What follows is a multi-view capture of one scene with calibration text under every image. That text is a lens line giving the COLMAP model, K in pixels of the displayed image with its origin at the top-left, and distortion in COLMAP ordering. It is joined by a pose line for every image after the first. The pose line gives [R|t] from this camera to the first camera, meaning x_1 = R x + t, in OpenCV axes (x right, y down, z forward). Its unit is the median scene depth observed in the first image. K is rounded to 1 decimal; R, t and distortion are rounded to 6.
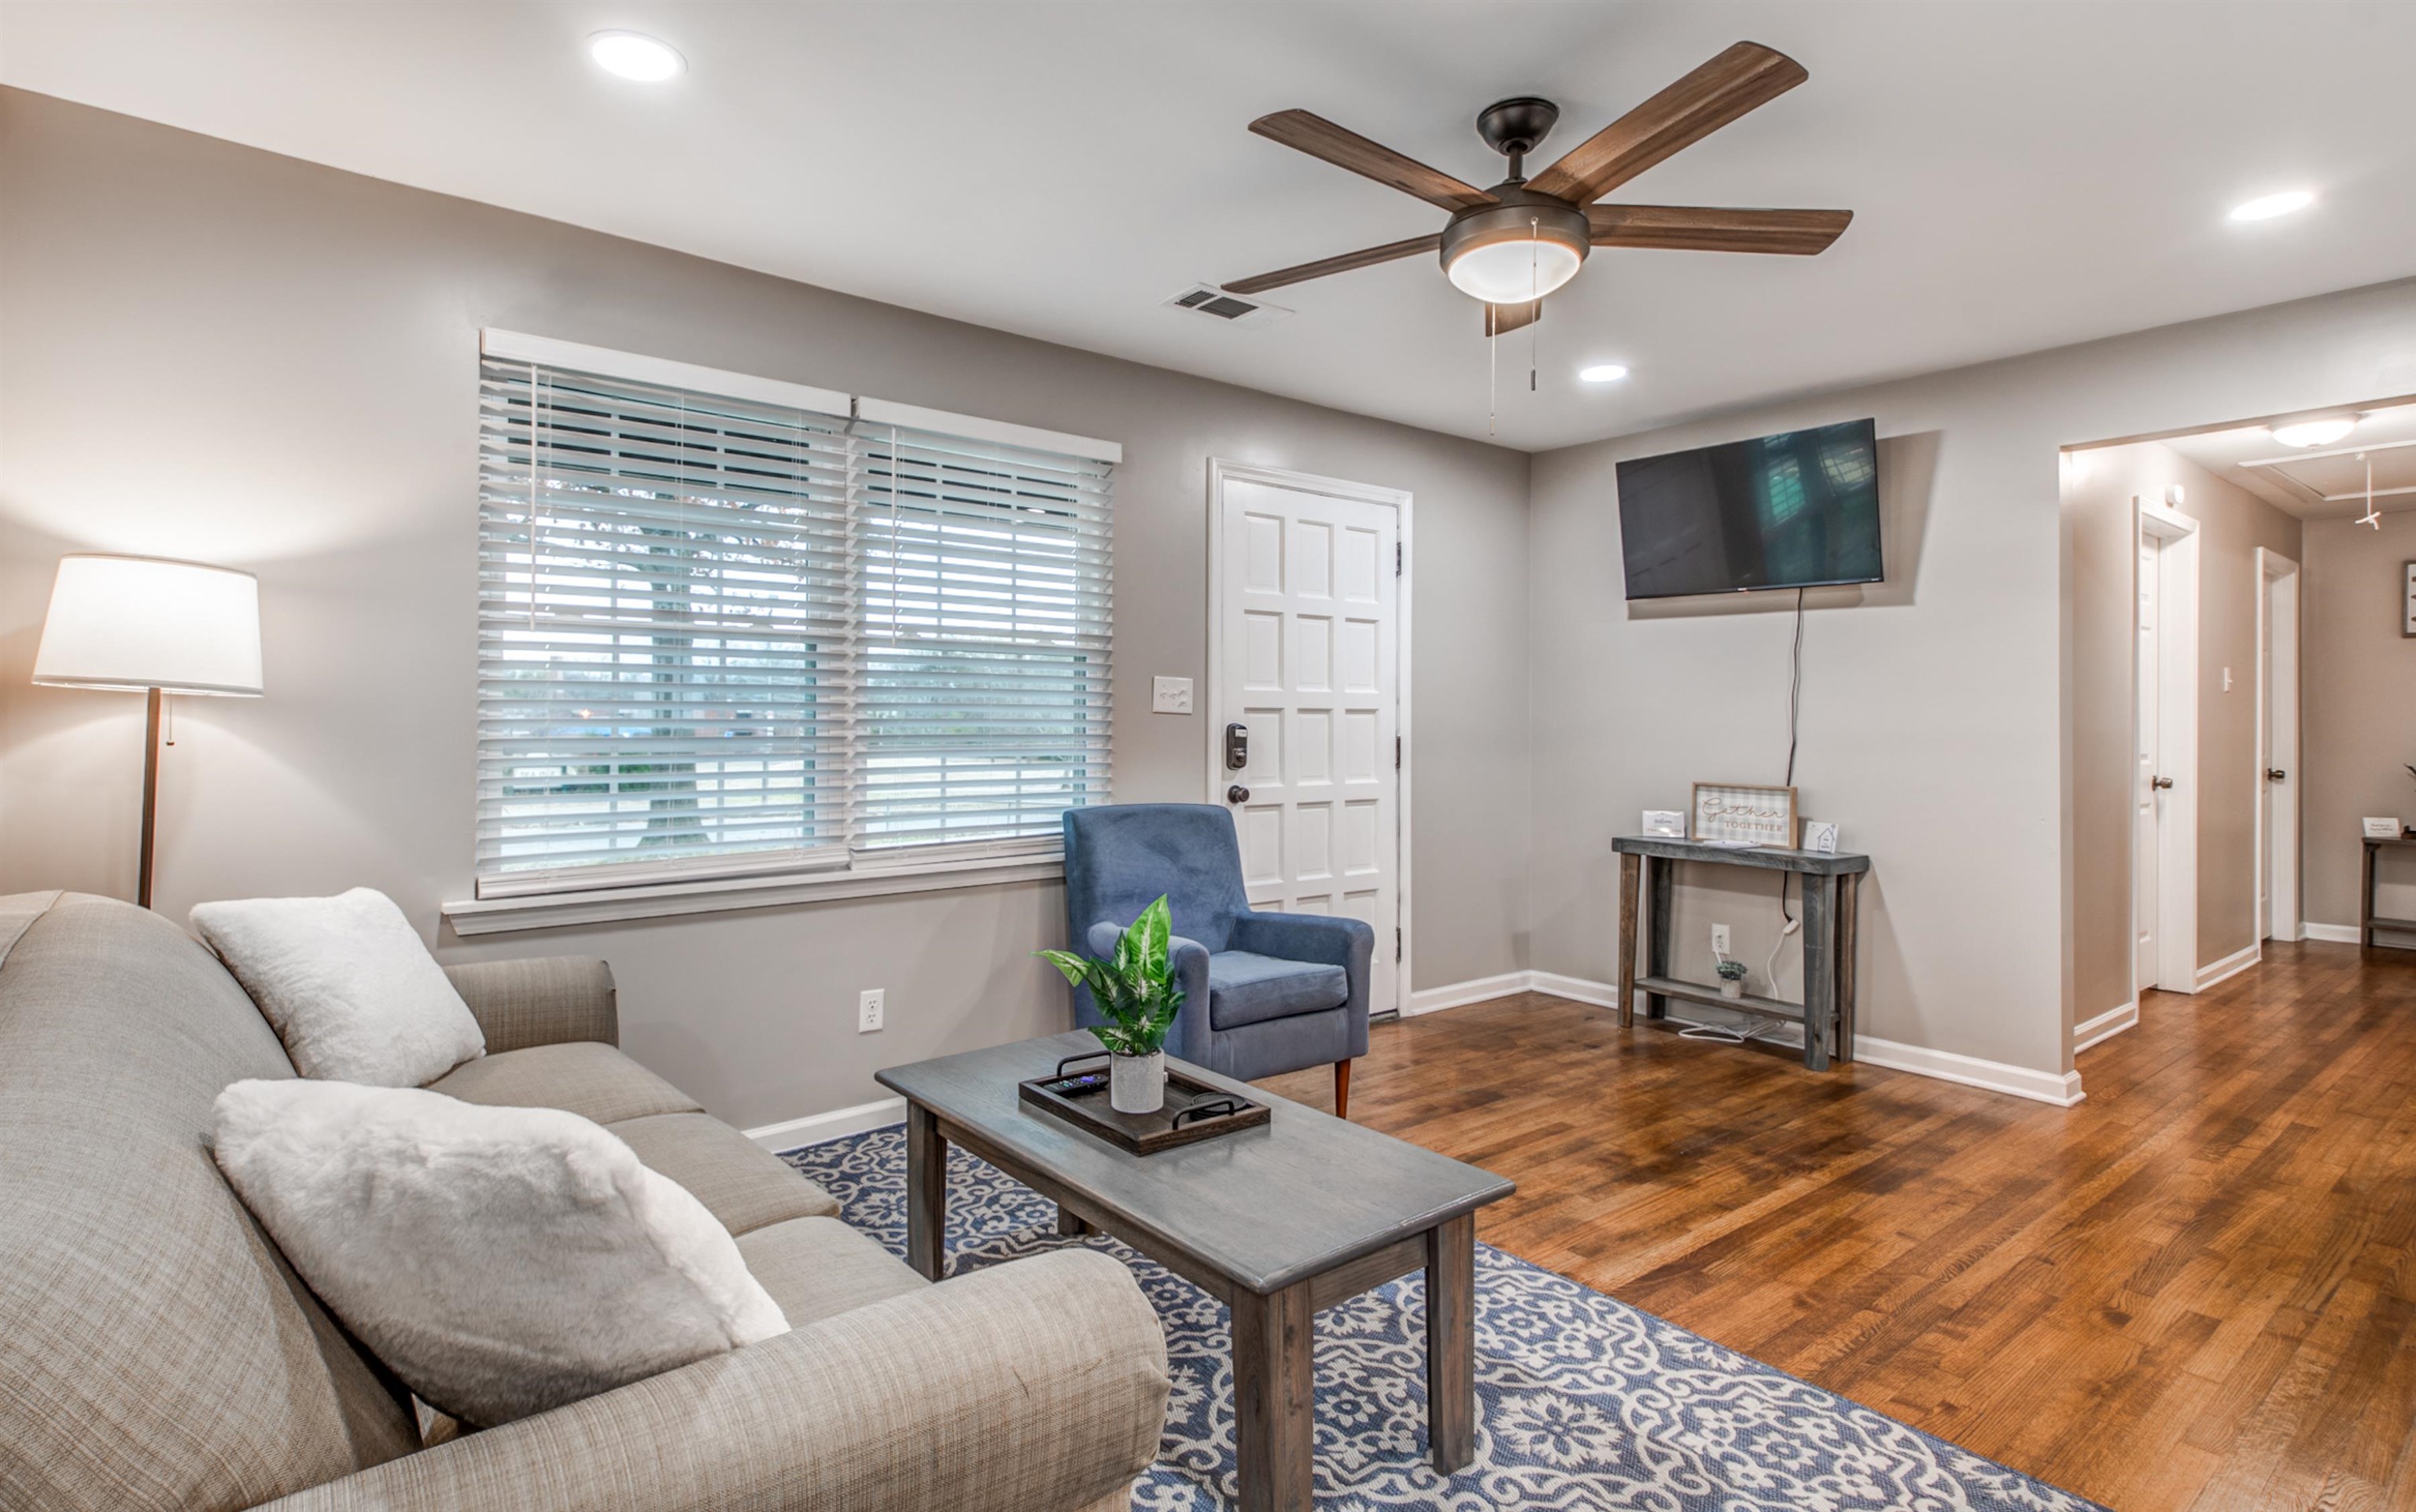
lens RADIAL K [[1194.2, 0, 1202.6], [0, 1194.2, 715.3], [0, 0, 1]] dist [0.050328, -0.000138]
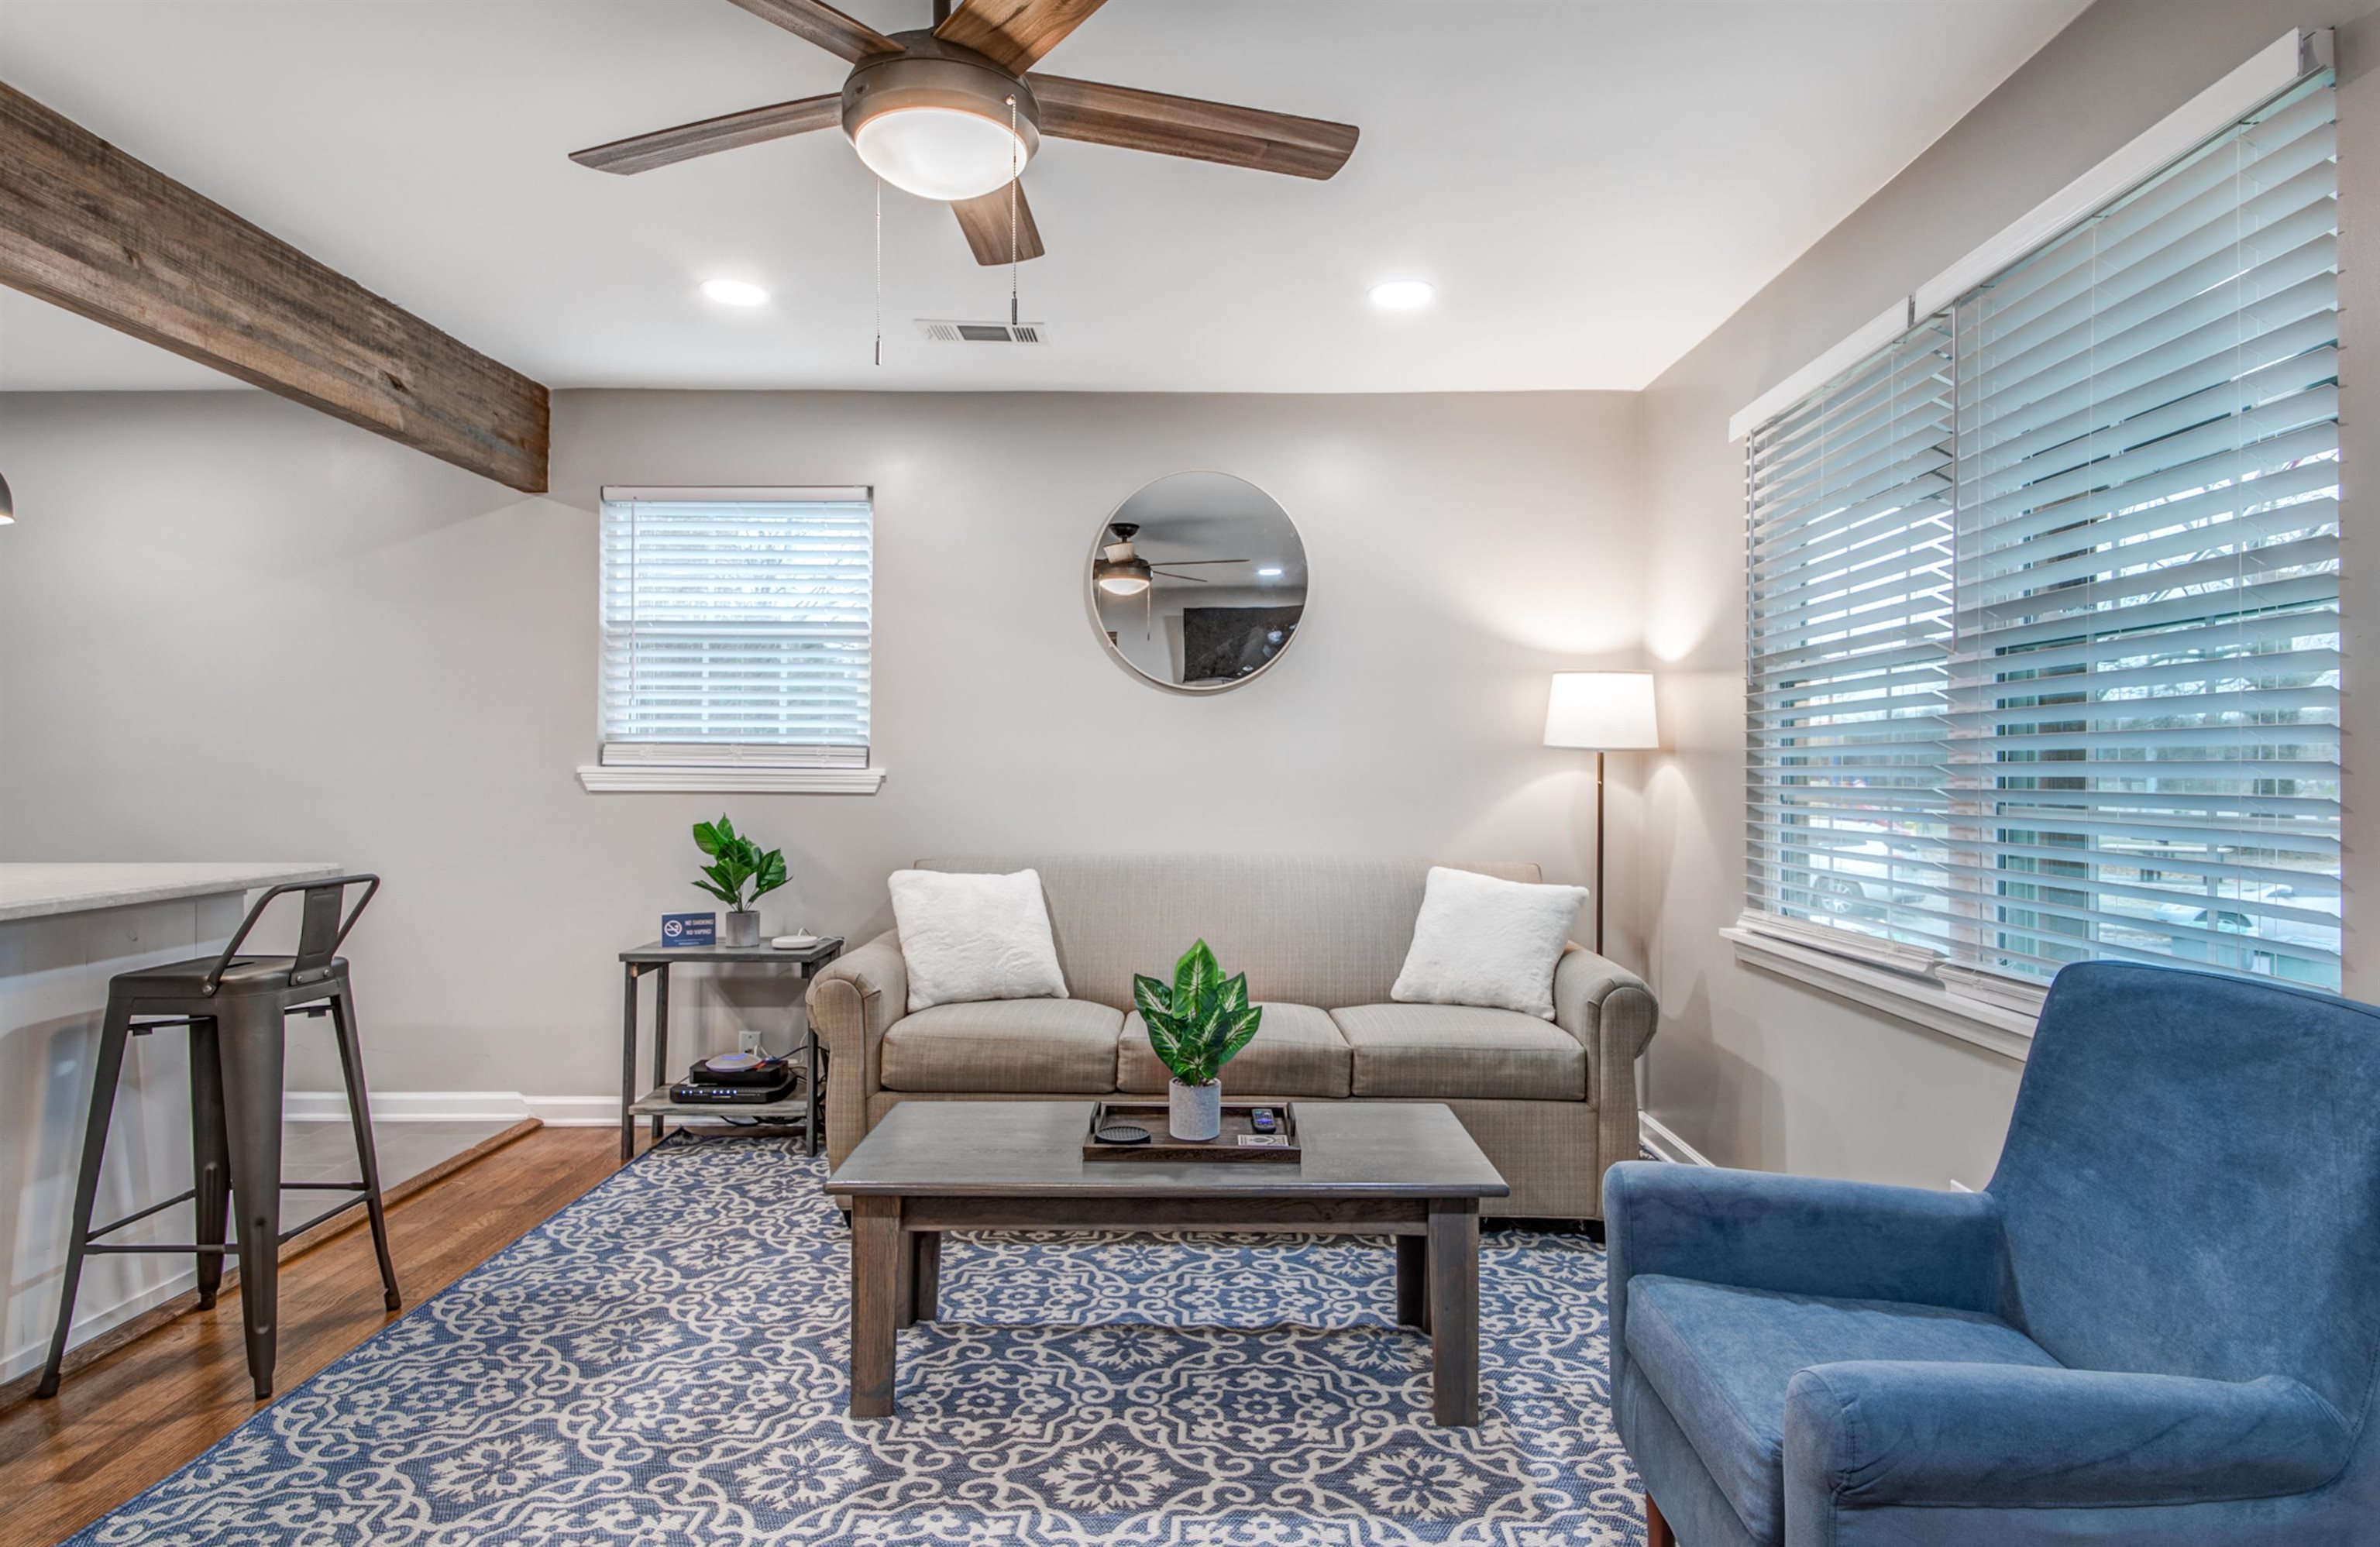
lens RADIAL K [[1330.8, 0, 1188.1], [0, 1330.8, 753.4], [0, 0, 1]] dist [0.061404, -0.039456]
pose [[-0.647866, -0.024368, -0.761365, 0.442817], [-0.008519, 0.999657, -0.024745, 0.013550], [0.761707, -0.009545, -0.647851, 0.923312]]
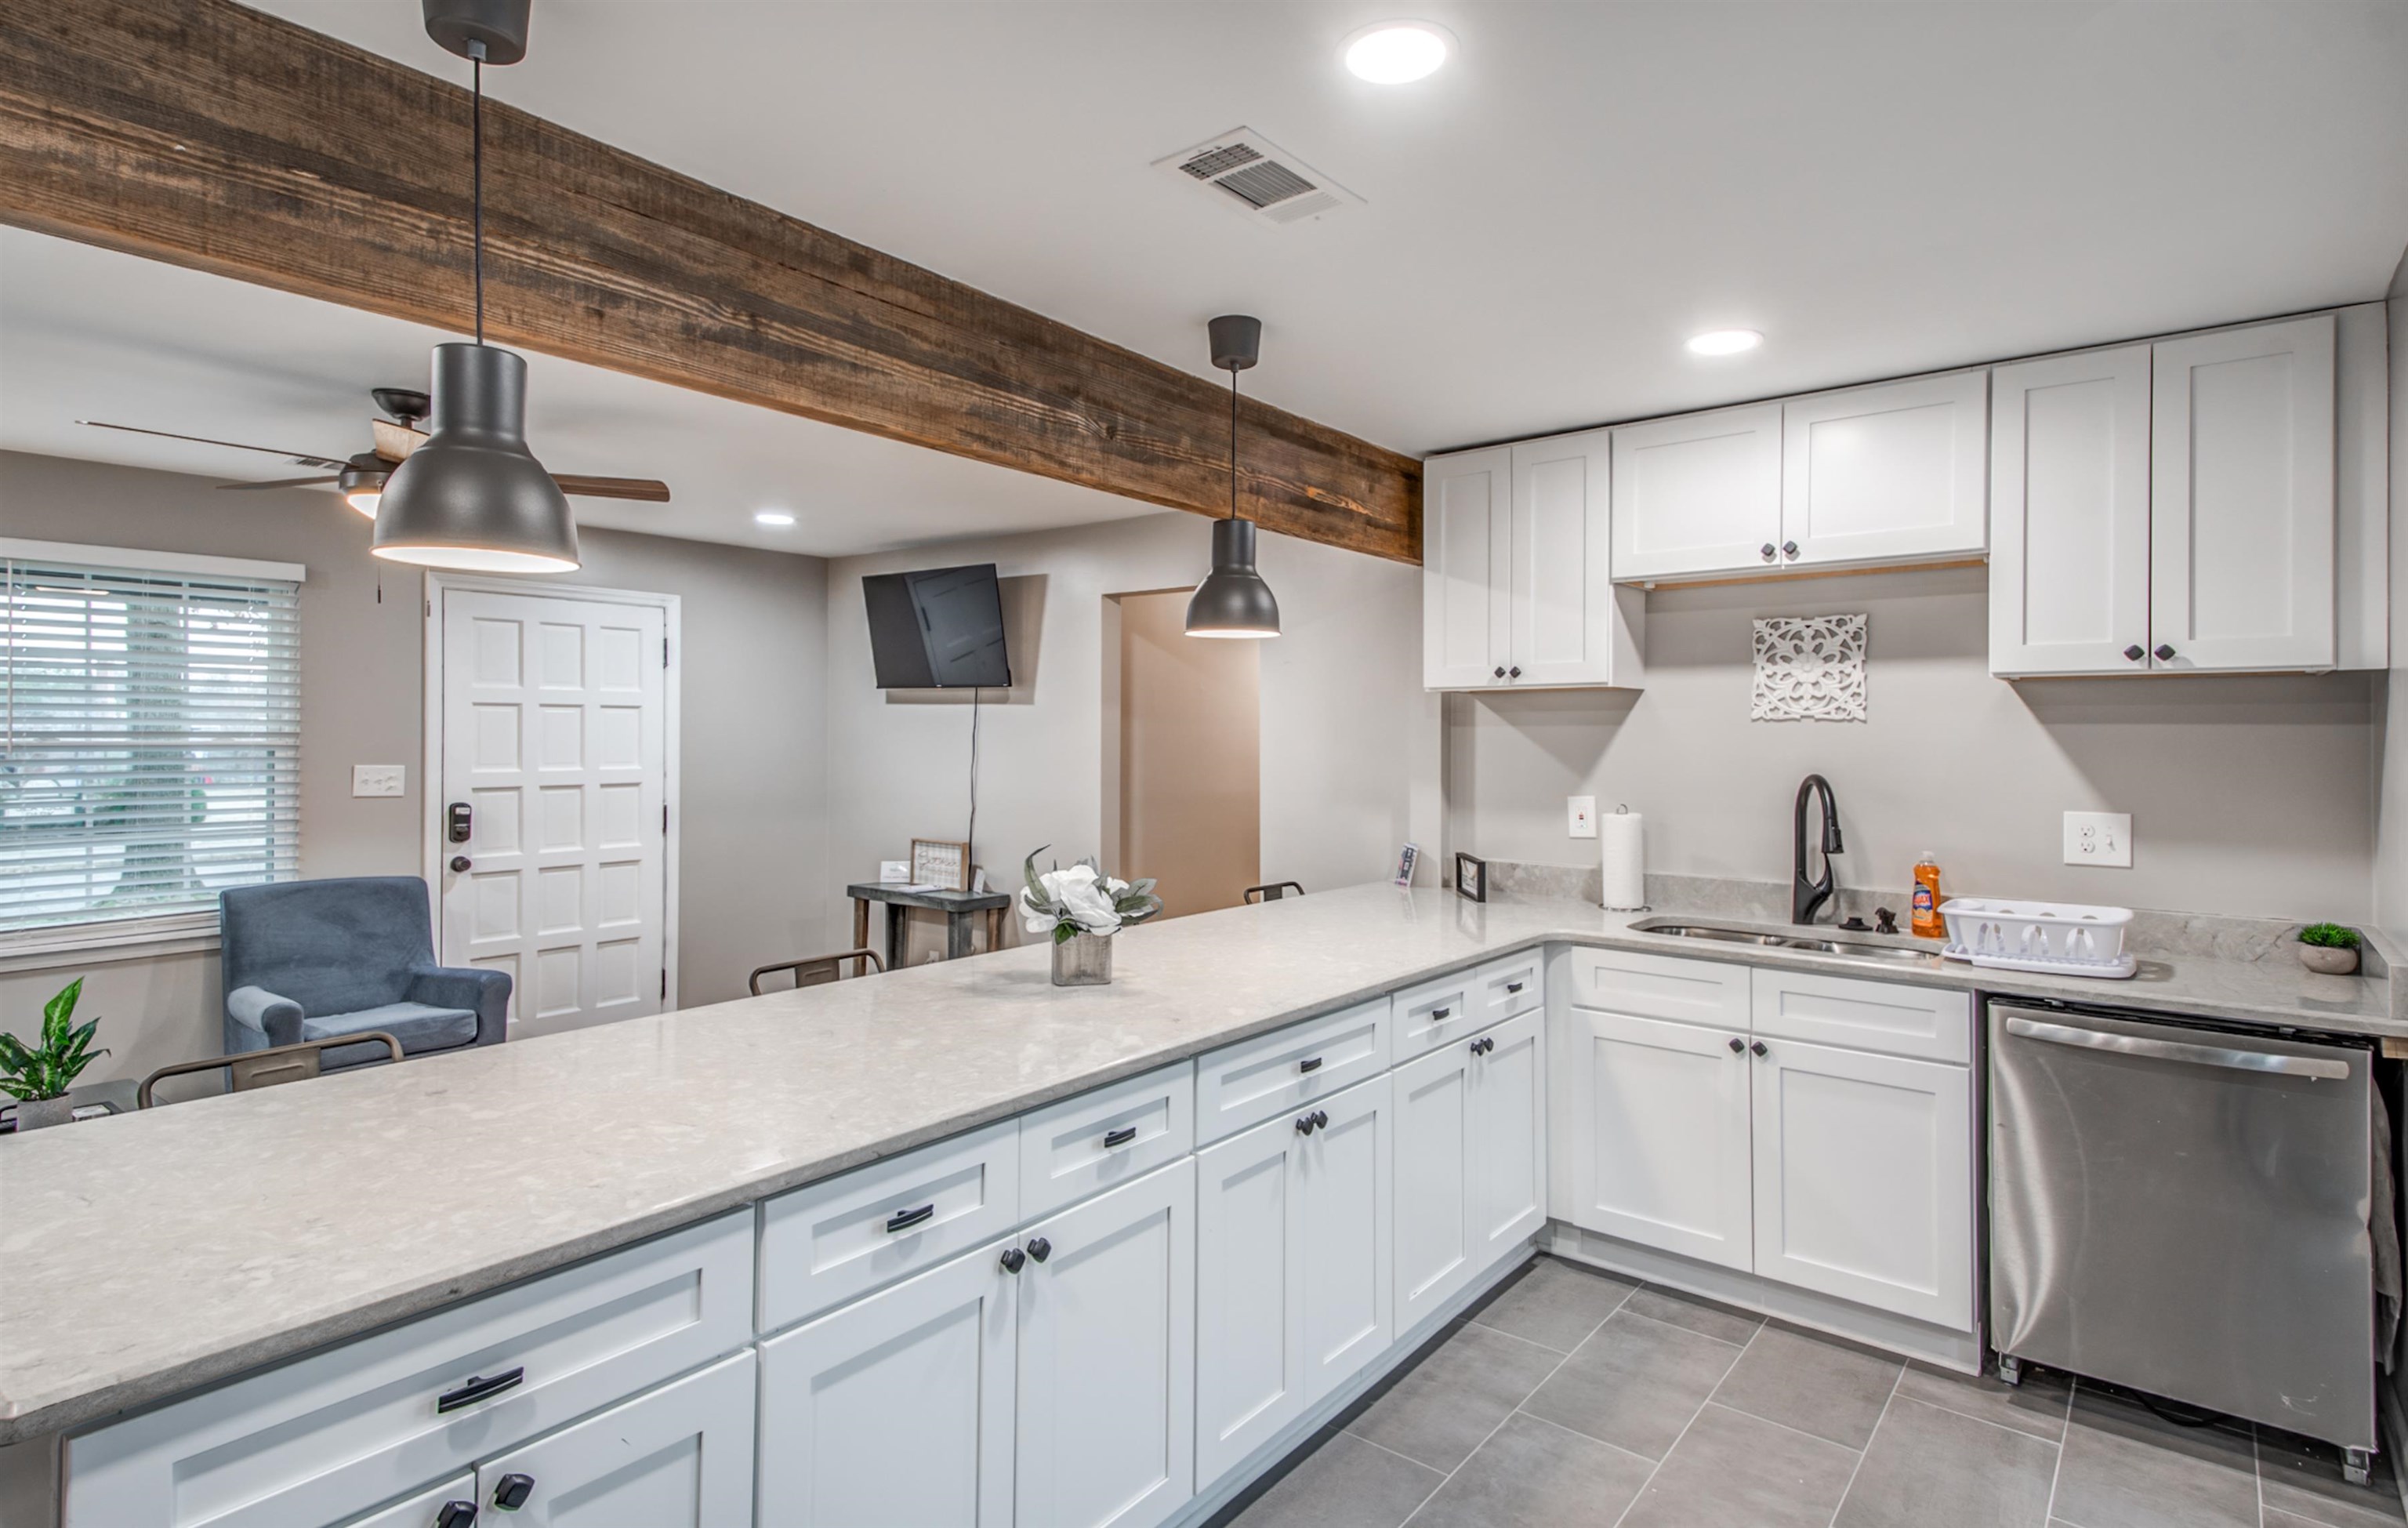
lens RADIAL K [[1215.8, 0, 1211.7], [0, 1215.8, 730.0], [0, 0, 1]] dist [0.066237, -0.040036]
pose [[0.974182, -0.003729, 0.225735, 0.464770], [0.003499, 0.999993, 0.001421, -0.062203], [-0.225738, -0.000595, 0.974188, -0.326172]]
